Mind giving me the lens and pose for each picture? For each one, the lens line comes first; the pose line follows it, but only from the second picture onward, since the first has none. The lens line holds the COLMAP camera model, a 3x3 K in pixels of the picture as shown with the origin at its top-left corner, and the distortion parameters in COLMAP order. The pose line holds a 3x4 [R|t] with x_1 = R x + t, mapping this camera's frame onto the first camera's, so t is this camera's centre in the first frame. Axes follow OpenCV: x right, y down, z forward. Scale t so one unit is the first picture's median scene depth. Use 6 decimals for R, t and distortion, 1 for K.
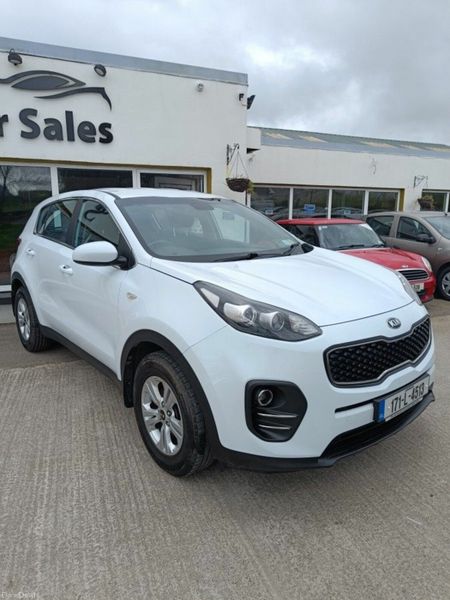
lens RADIAL K [[415.6, 0, 225.0], [0, 415.6, 300.0], [0, 0, 1]] dist [0.000404, -0.001992]
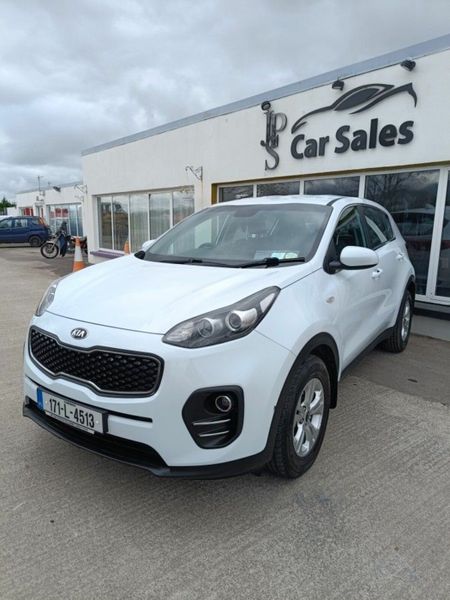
lens RADIAL K [[411.4, 0, 219.0], [0, 411.4, 300.7], [0, 0, 1]] dist [0.003060, -0.002731]
pose [[0.282622, 0.185991, -0.941027, 0.554338], [-0.194318, 0.971783, 0.133710, -0.083786], [0.939343, 0.145069, 0.310789, 0.397818]]
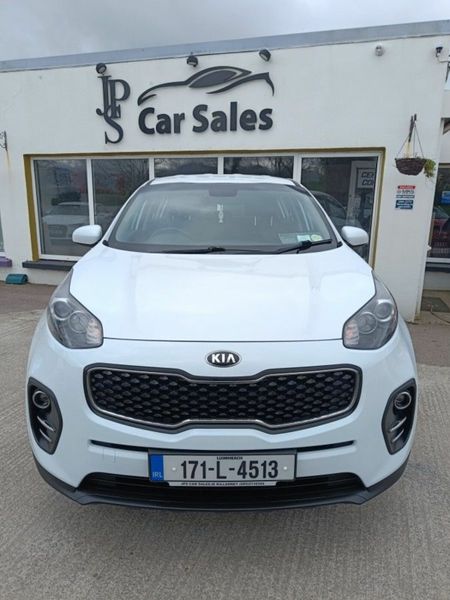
lens RADIAL K [[415.6, 0, 225.0], [0, 415.6, 300.0], [0, 0, 1]] dist [0.000404, -0.001992]
pose [[0.775024, 0.152843, -0.613170, 0.326834], [-0.136921, 0.987875, 0.073181, -0.036795], [0.616921, 0.027239, 0.786554, 0.180916]]
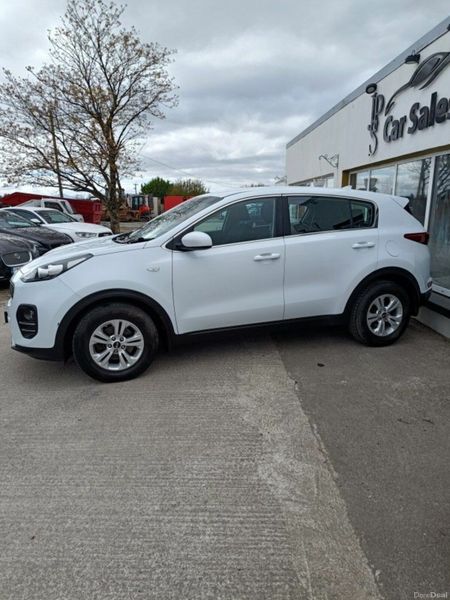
lens RADIAL K [[415.6, 0, 225.0], [0, 415.6, 300.0], [0, 0, 1]] dist [0.000404, -0.001992]
pose [[-0.347950, 0.210180, -0.913649, 0.715570], [-0.178311, 0.941920, 0.284590, -0.207259], [0.920400, 0.261937, -0.290264, 0.971382]]
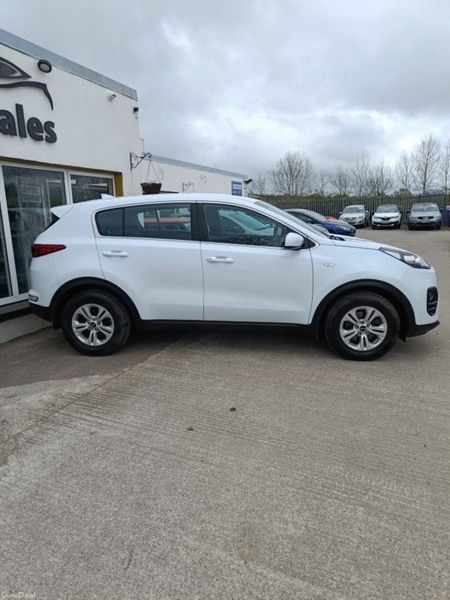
lens RADIAL K [[415.6, 0, 225.0], [0, 415.6, 300.0], [0, 0, 1]] dist [0.000404, -0.001992]
pose [[0.704677, -0.162504, 0.690668, -0.764550], [0.160890, 0.984660, 0.067523, -0.021952], [-0.691046, 0.063540, 0.720013, 0.061312]]
